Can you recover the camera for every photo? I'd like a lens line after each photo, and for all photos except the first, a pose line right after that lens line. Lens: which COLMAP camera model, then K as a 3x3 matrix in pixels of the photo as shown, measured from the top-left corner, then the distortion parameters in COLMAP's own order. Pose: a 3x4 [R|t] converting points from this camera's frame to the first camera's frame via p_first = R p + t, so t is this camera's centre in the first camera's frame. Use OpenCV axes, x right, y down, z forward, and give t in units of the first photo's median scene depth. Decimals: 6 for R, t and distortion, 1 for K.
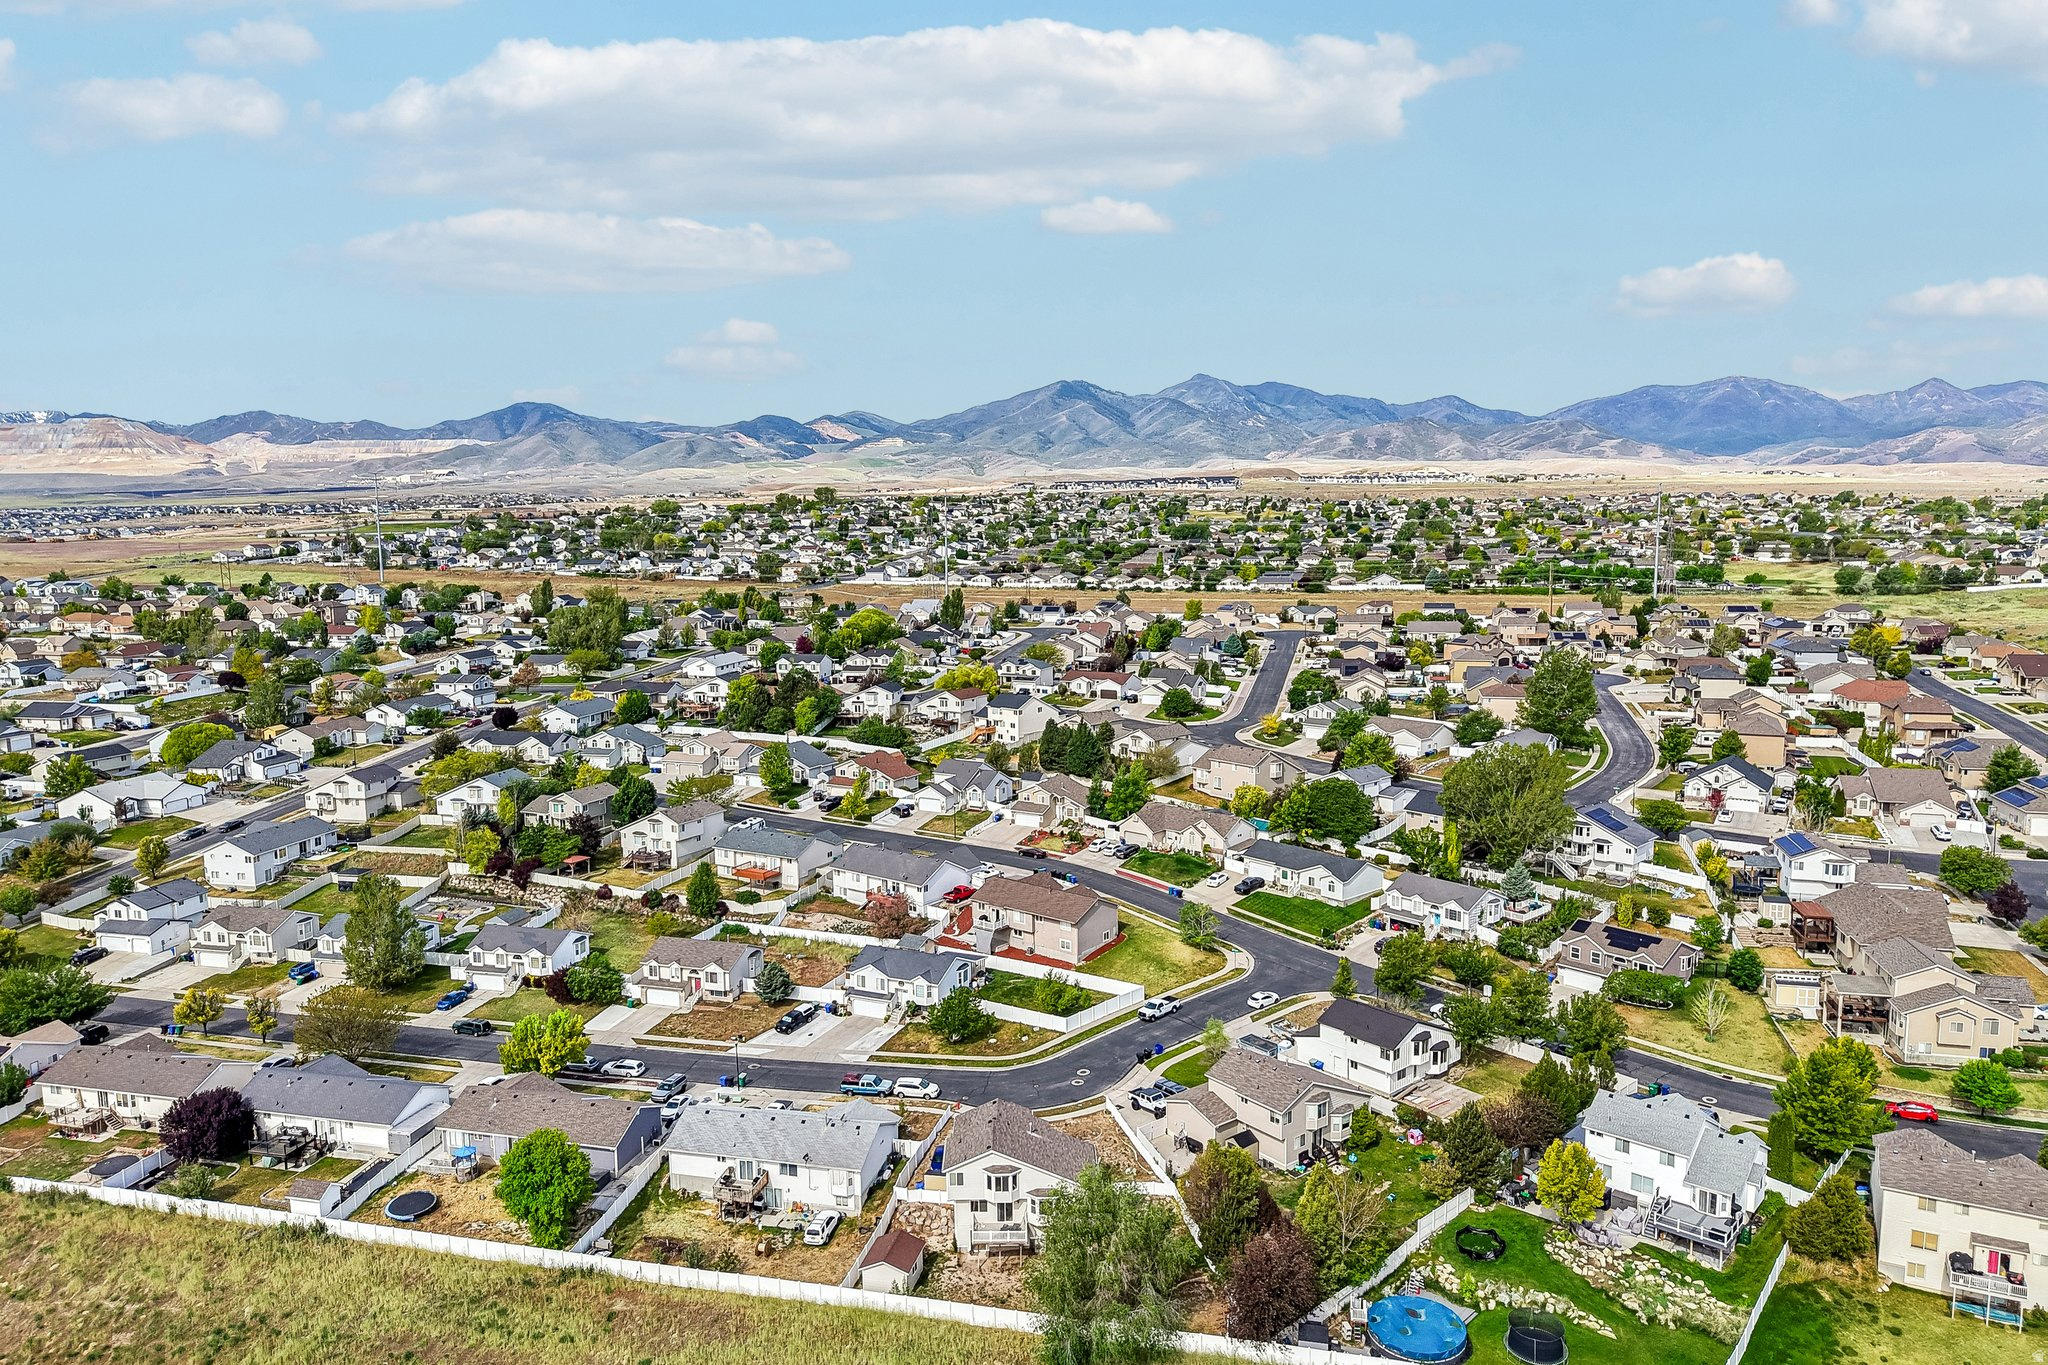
lens RADIAL K [[1368.1, 0, 1034.3], [0, 1368.1, 713.7], [0, 0, 1]] dist [0.050865, -0.045880]
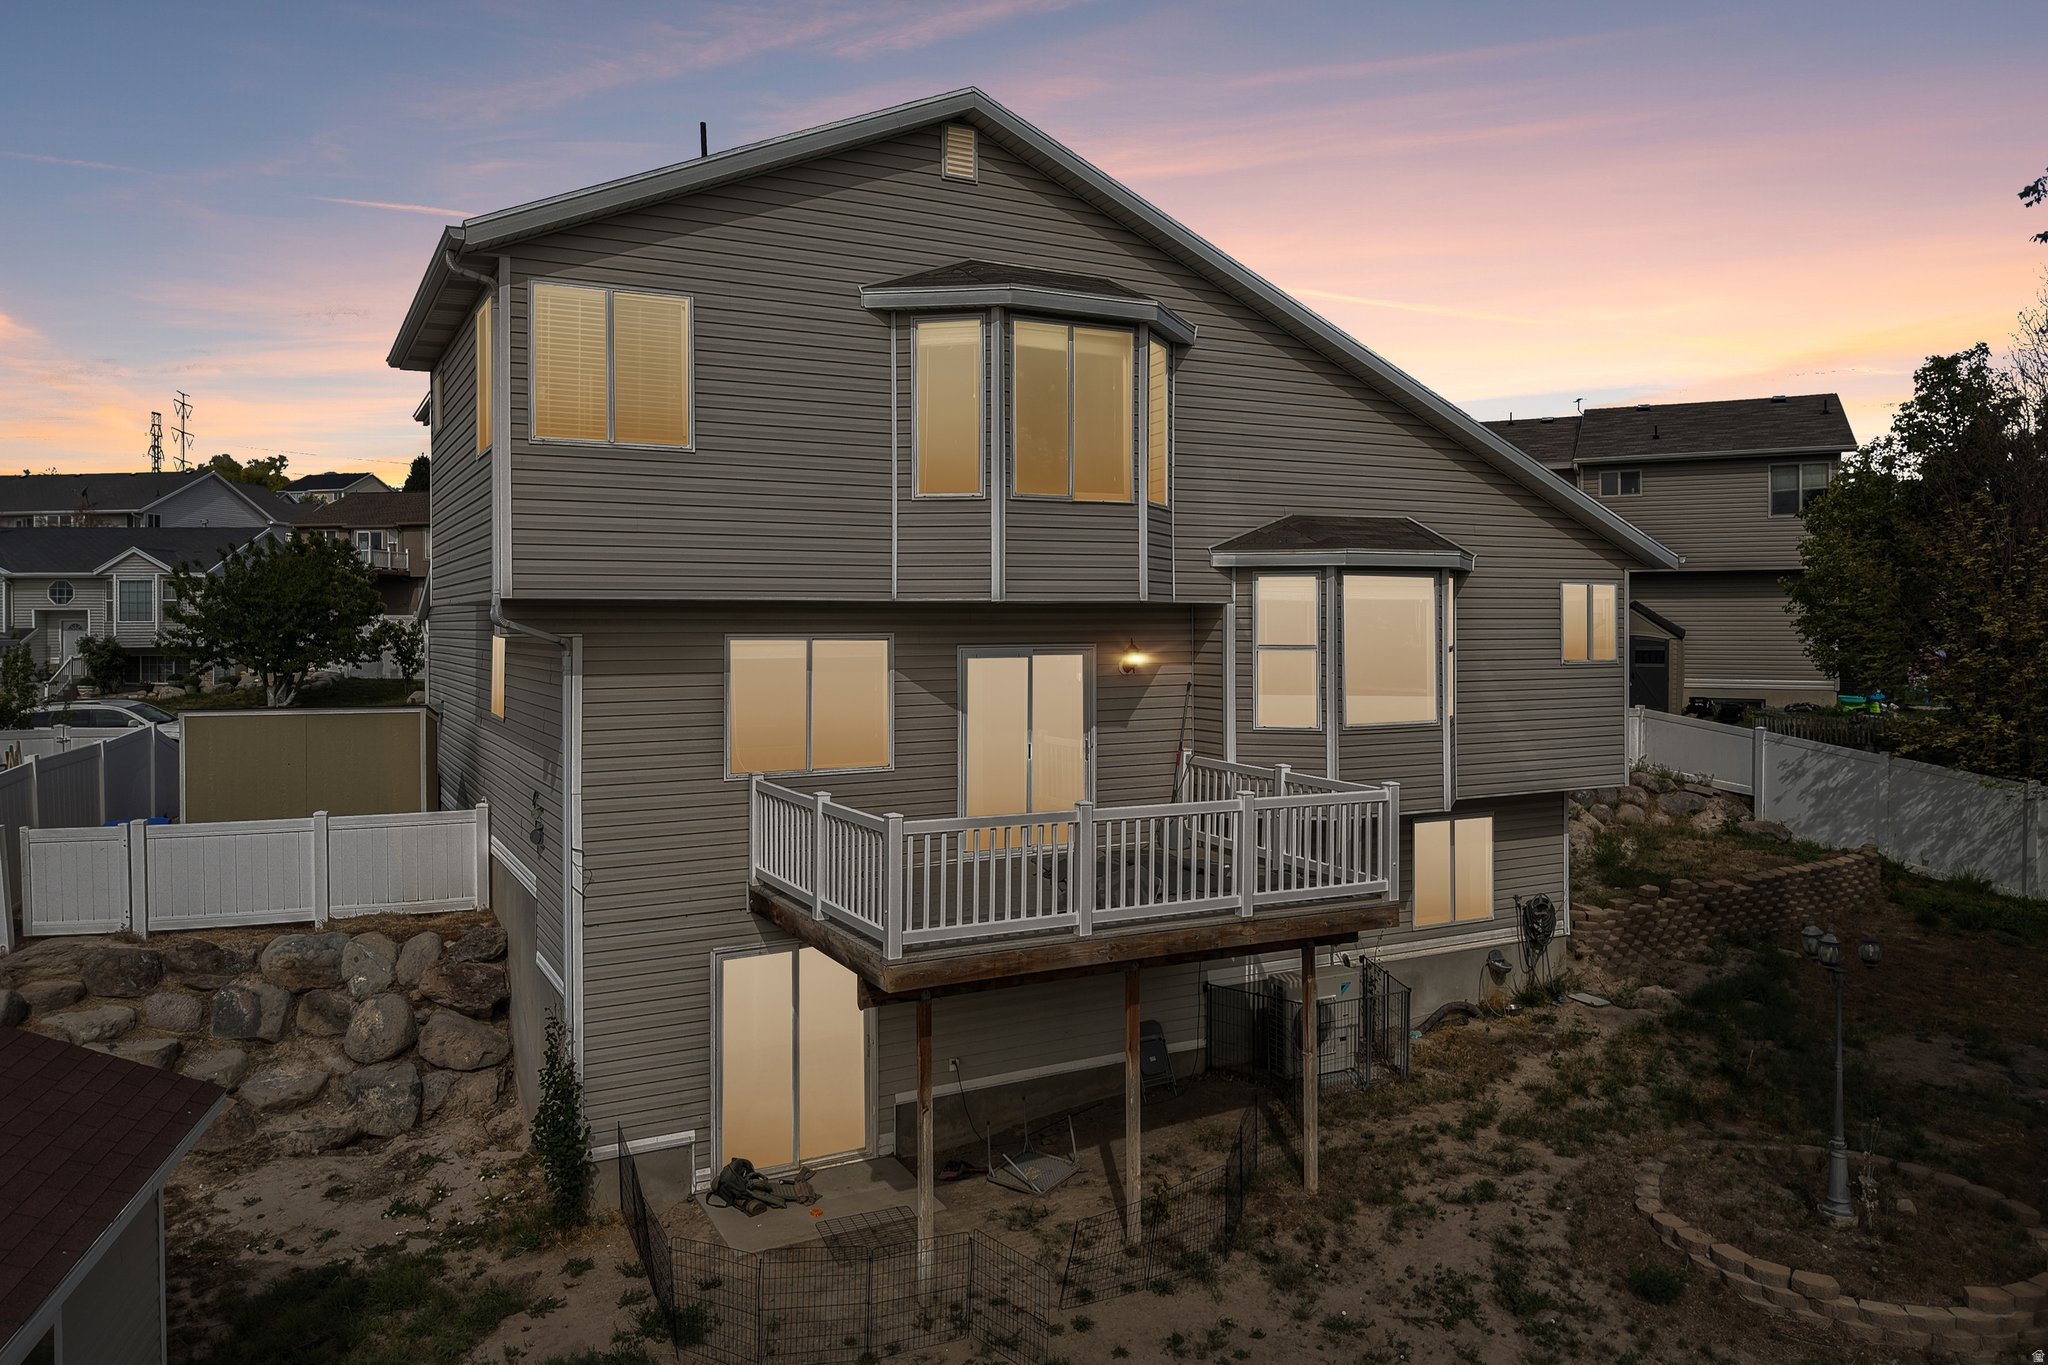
lens RADIAL K [[1399.3, 0, 1022.3], [0, 1399.3, 629.0], [0, 0, 1]] dist [0.011028, 0.000678]
pose [[0.886841, 0.007560, 0.462012, -0.051573], [0.062422, 0.988740, -0.135999, 0.253646], [-0.457838, 0.149450, 0.876384, 0.620181]]
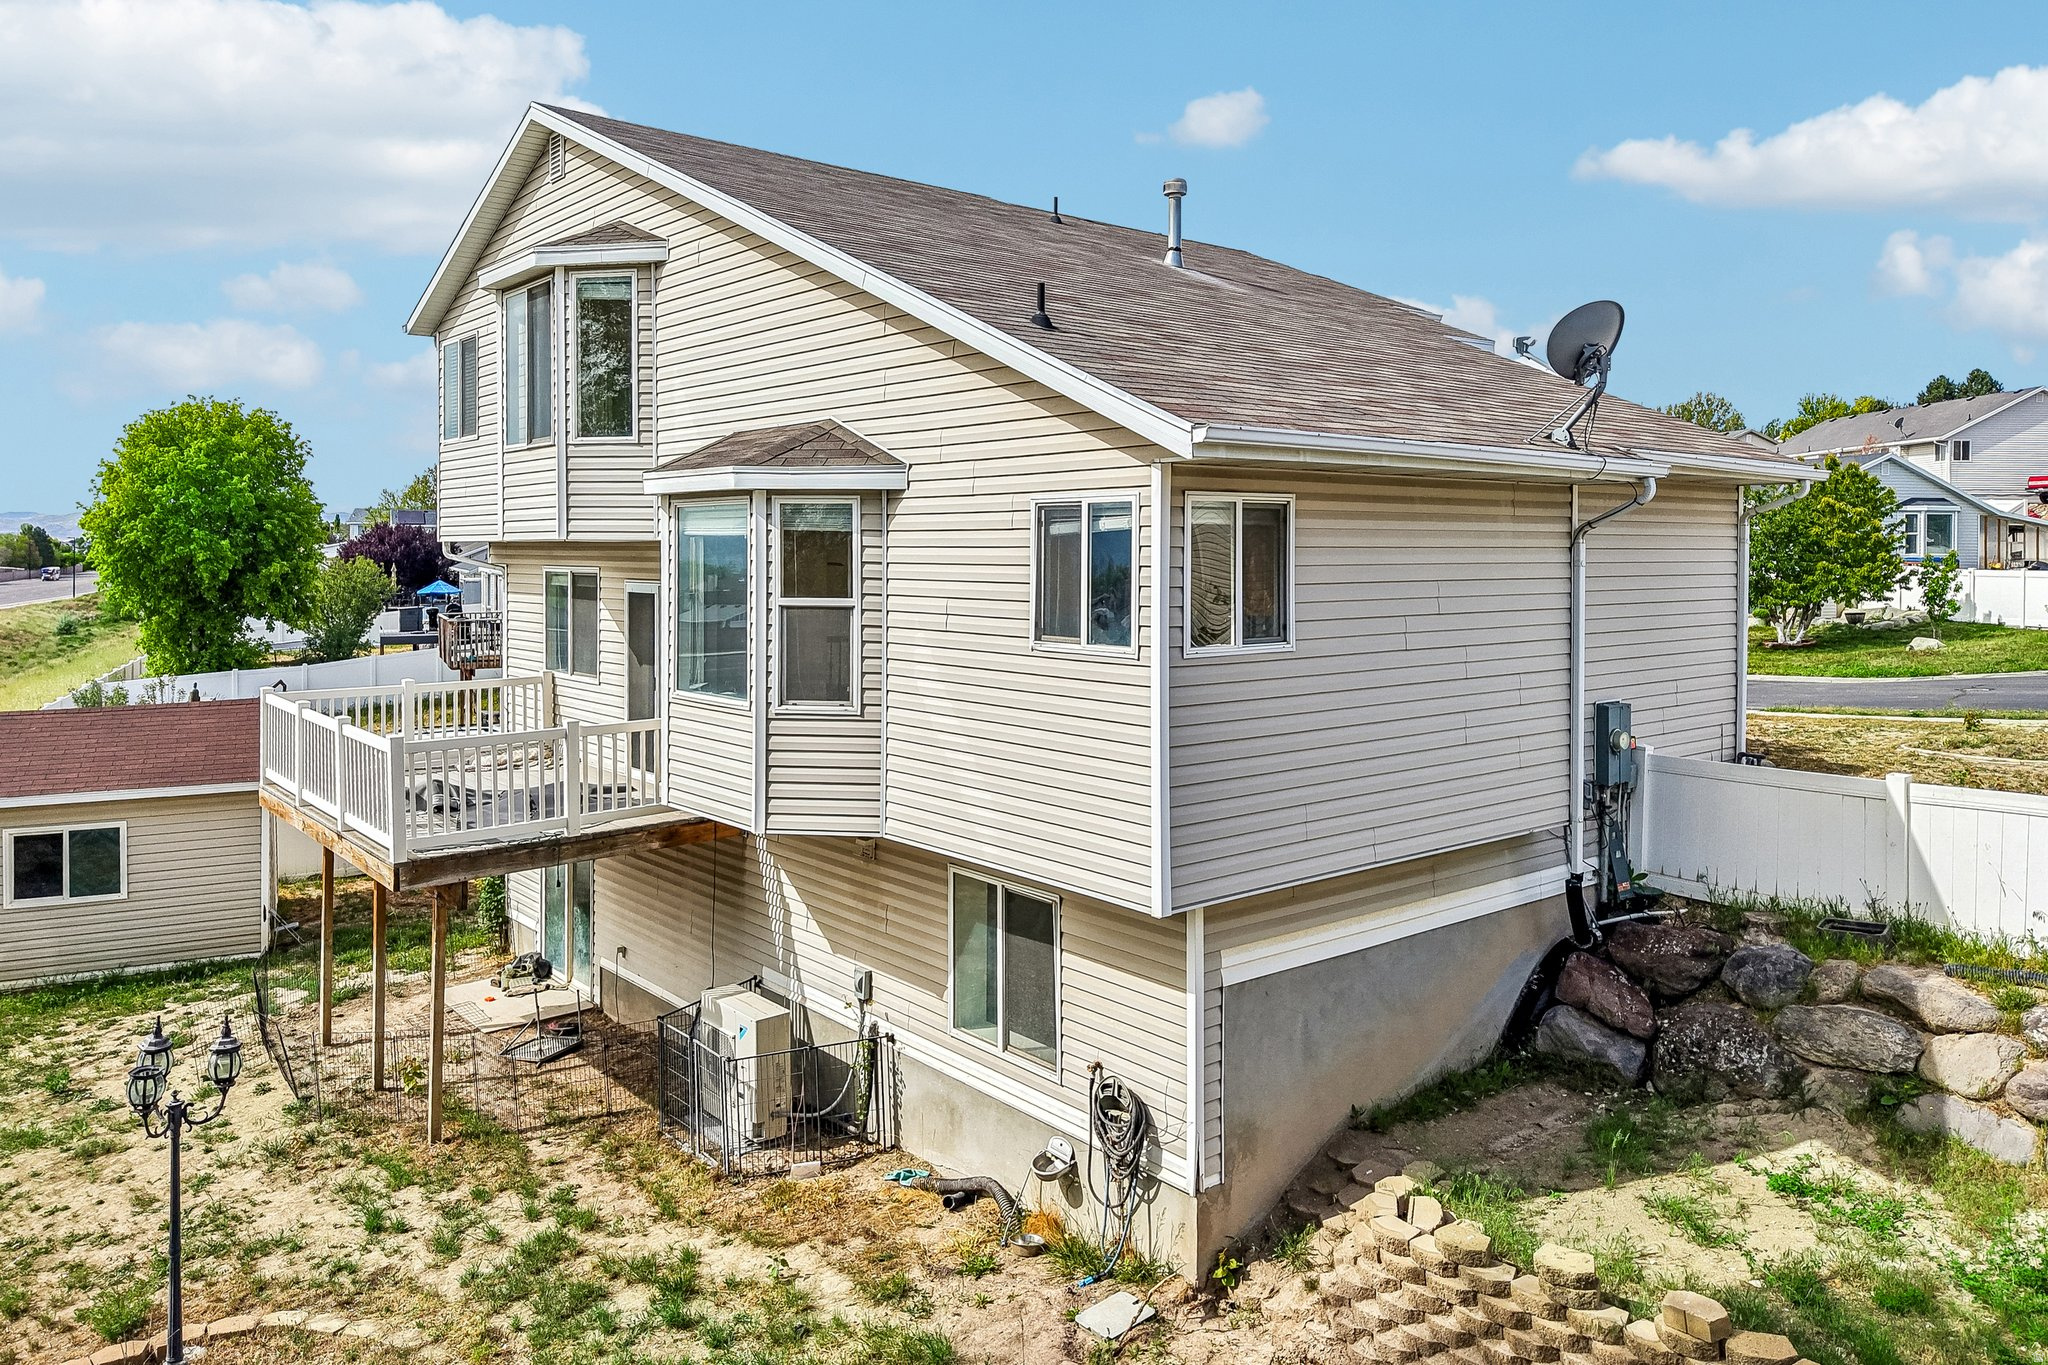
lens RADIAL K [[1422.6, 0, 1017.1], [0, 1422.6, 566.4], [0, 0, 1]] dist [0.003546, 0.000866]
pose [[0.626724, 0.020977, -0.778959, 0.064236], [-0.128705, 0.988695, -0.076926, 0.246577], [0.768539, 0.148468, 0.622339, 0.653334]]
